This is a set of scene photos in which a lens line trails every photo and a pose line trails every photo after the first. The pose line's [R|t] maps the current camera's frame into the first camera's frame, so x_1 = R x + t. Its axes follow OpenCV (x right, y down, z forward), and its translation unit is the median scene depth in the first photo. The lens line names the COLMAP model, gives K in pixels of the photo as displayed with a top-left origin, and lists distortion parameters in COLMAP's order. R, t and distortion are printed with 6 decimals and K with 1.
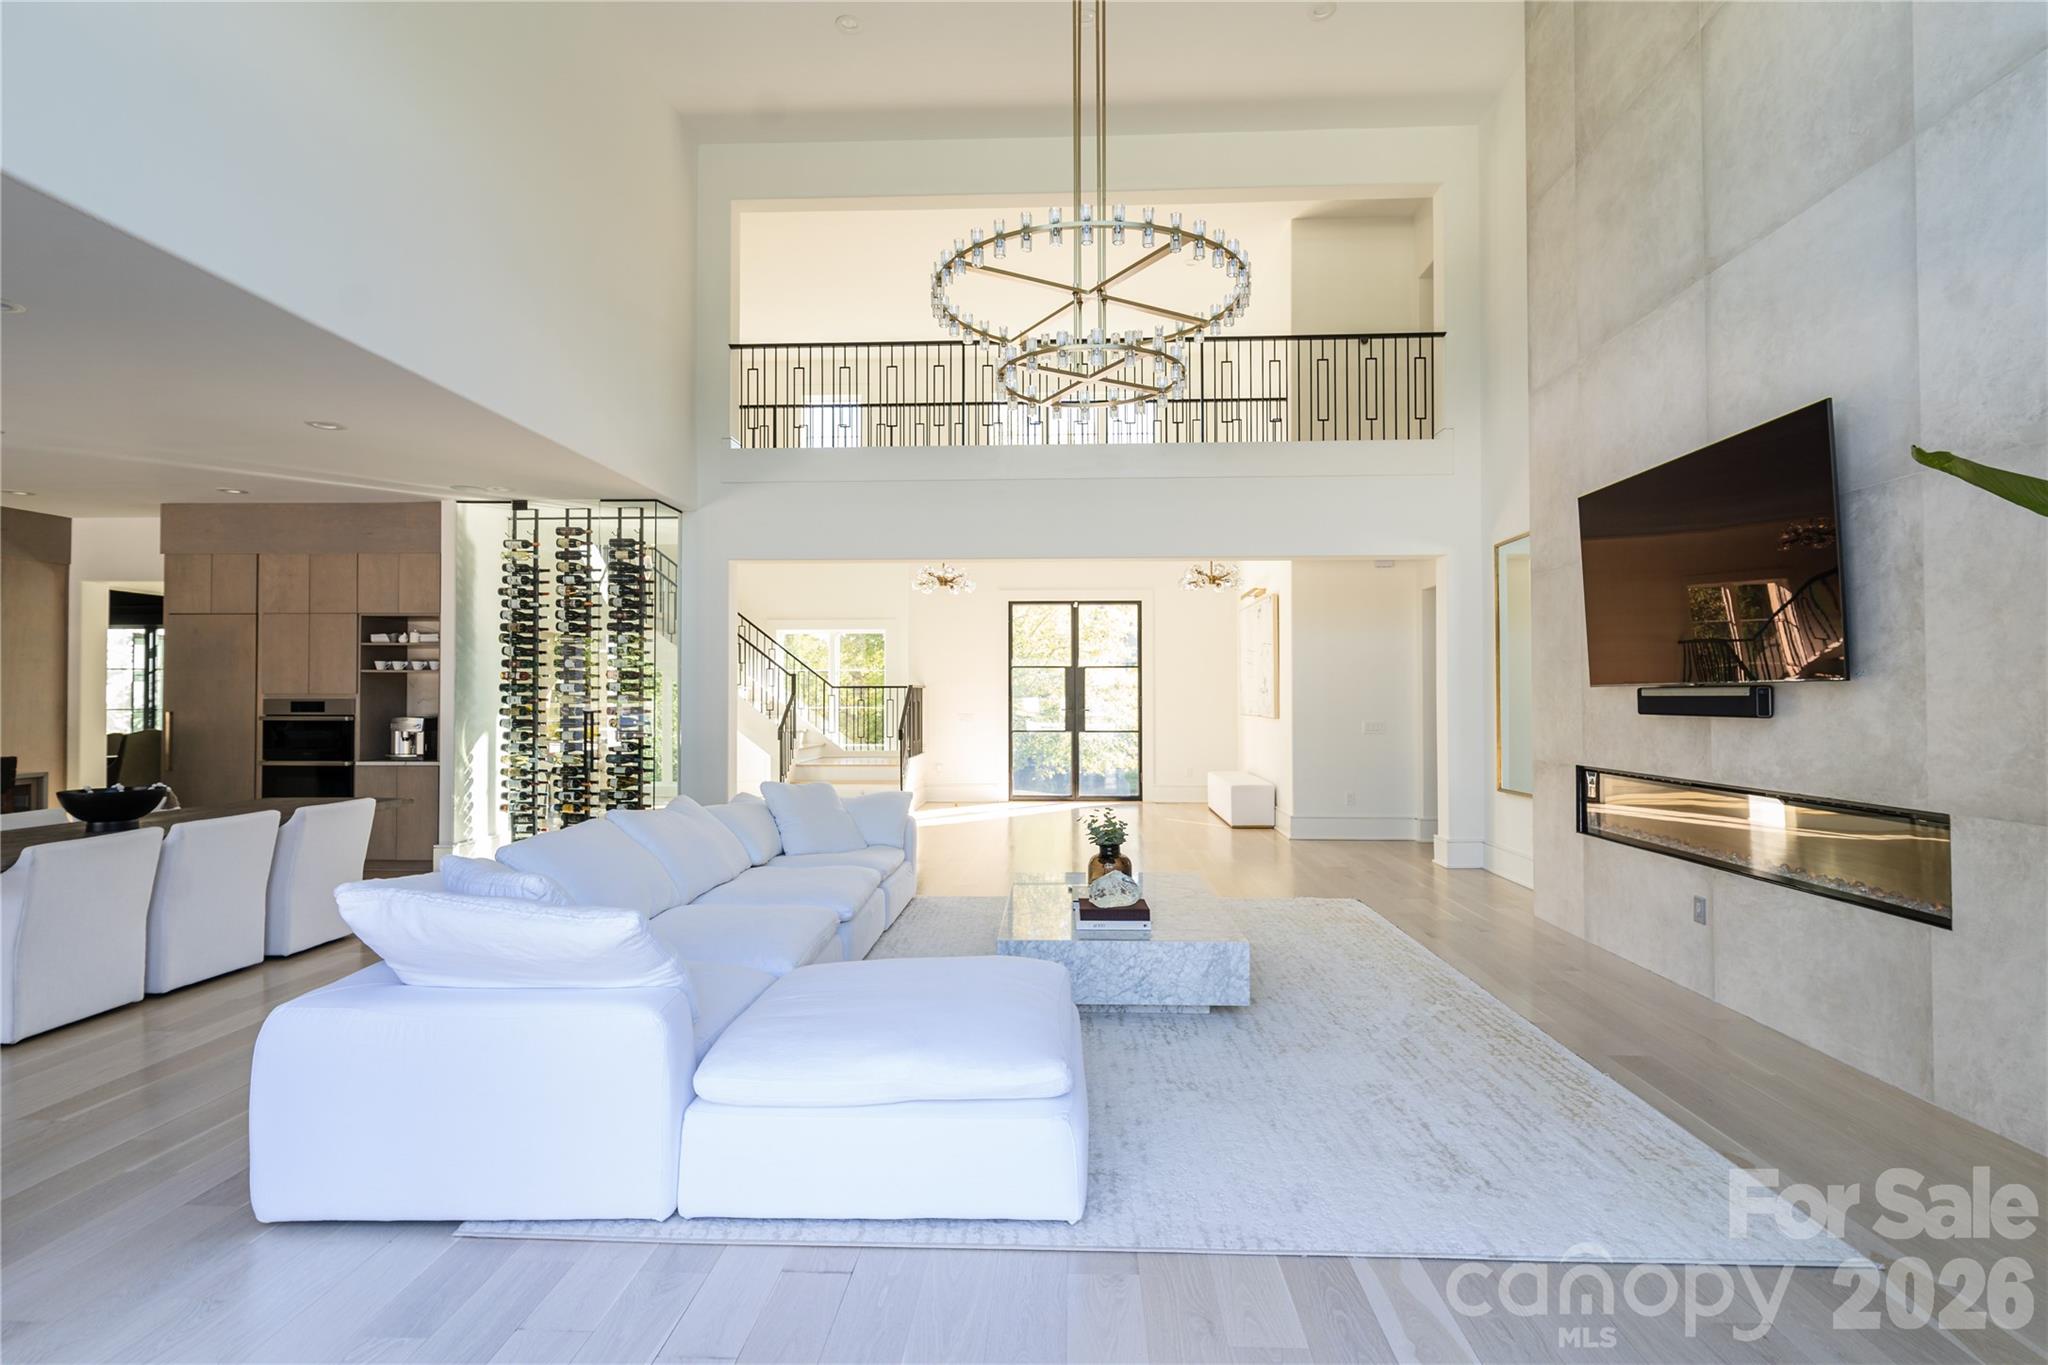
lens RADIAL K [[992.2, 0, 1027.5], [0, 992.2, 683.9], [0, 0, 1]] dist [0.007742, -0.003443]
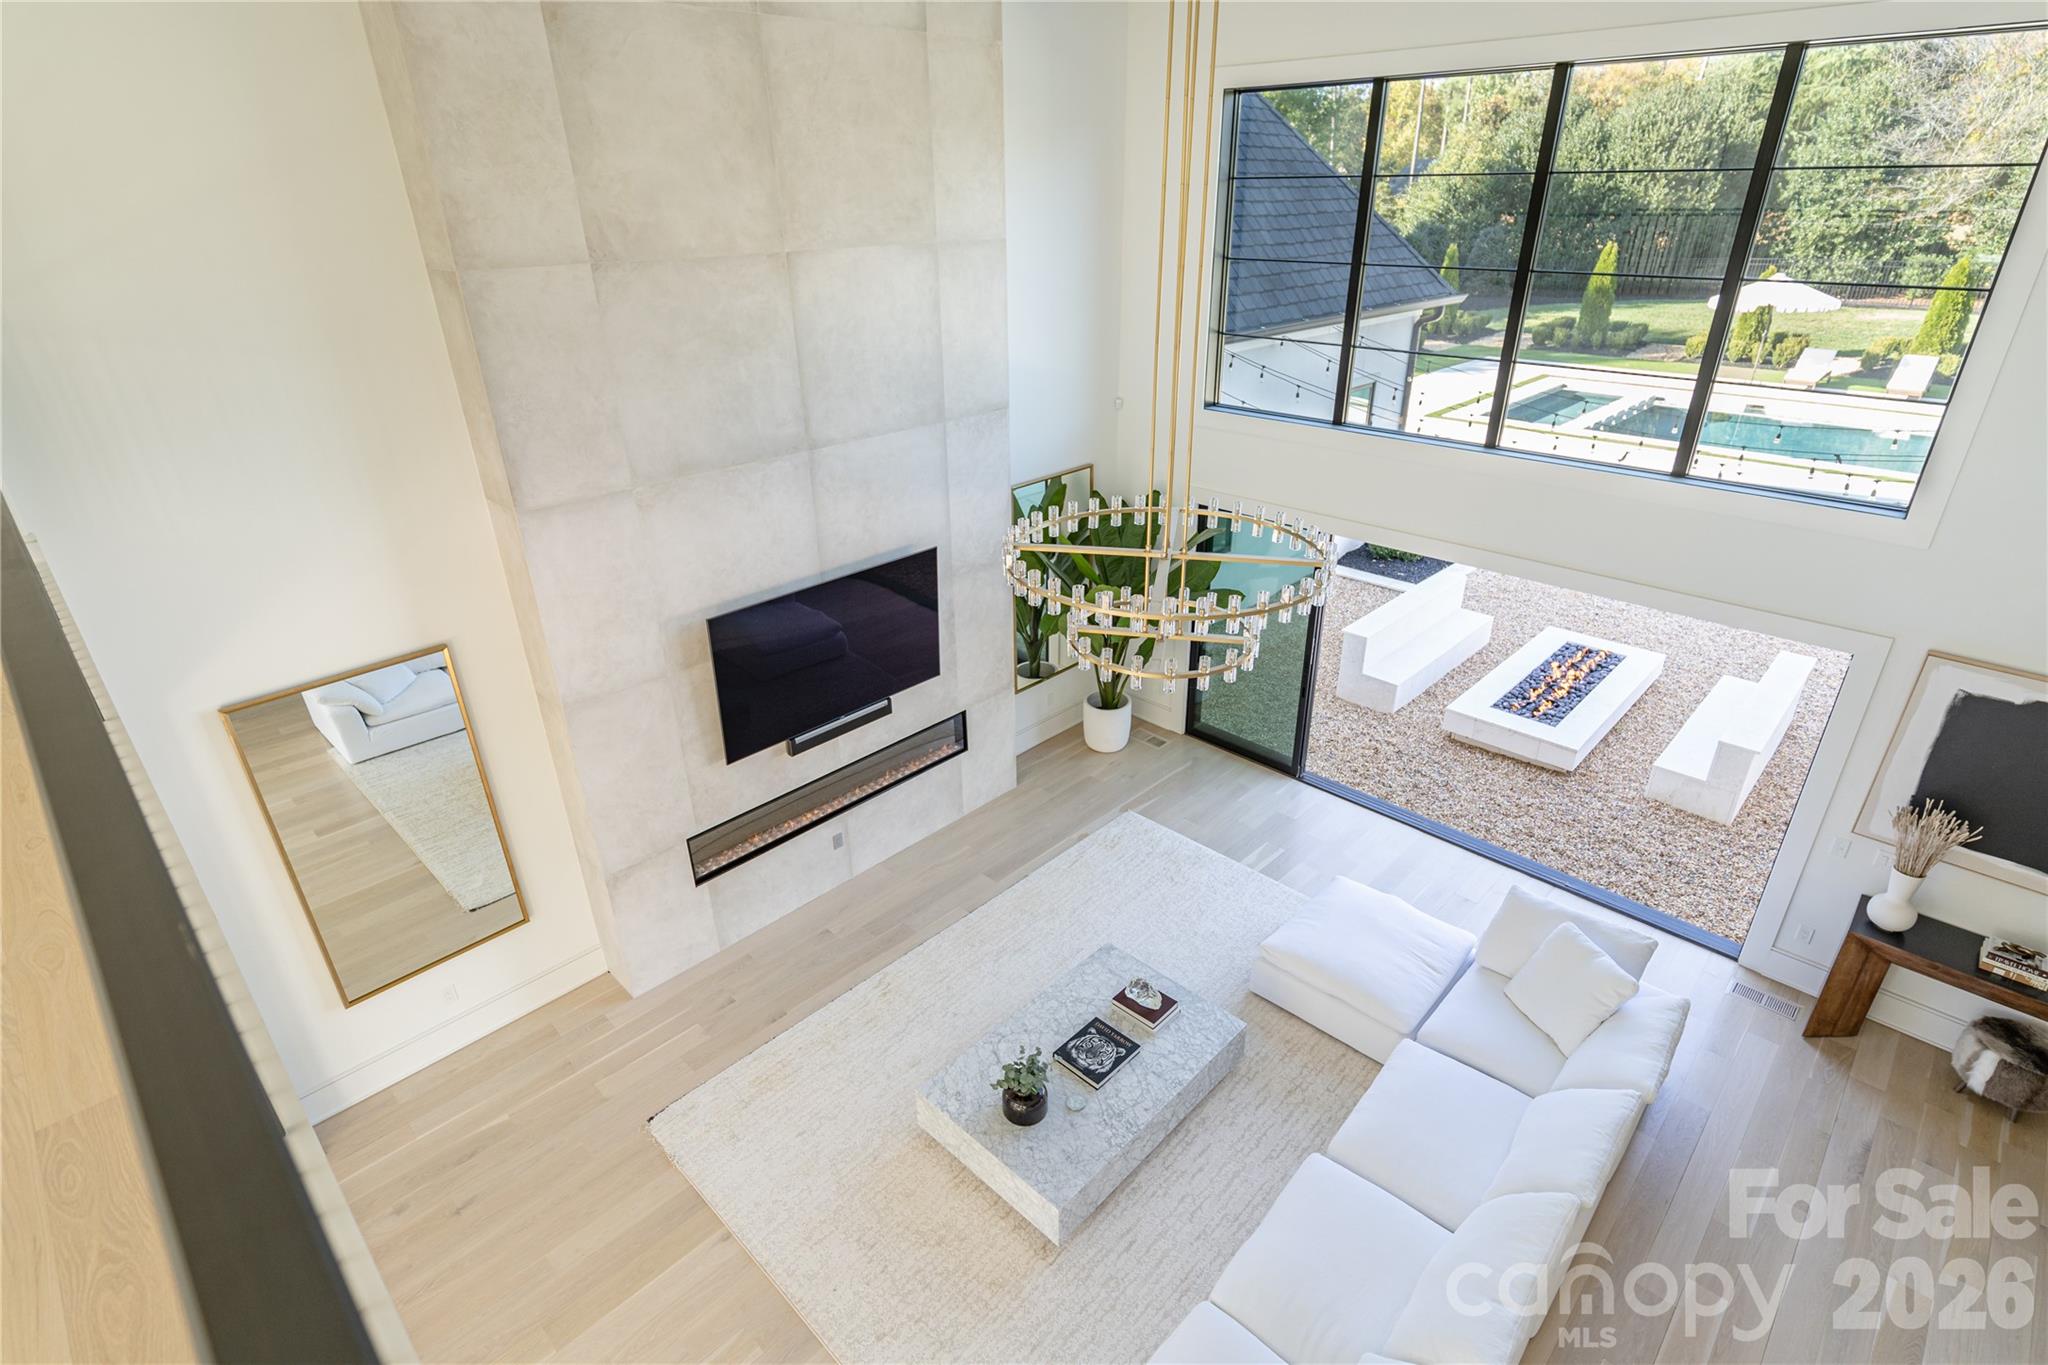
lens RADIAL K [[992.2, 0, 1045.1], [0, 992.2, 679.4], [0, 0, 1]] dist [0.007742, -0.003443]
pose [[-0.751644, -0.287661, 0.593534, -0.477273], [0.001150, 0.899308, 0.437314, -0.745115], [-0.659568, 0.329387, -0.675629, 1.866110]]
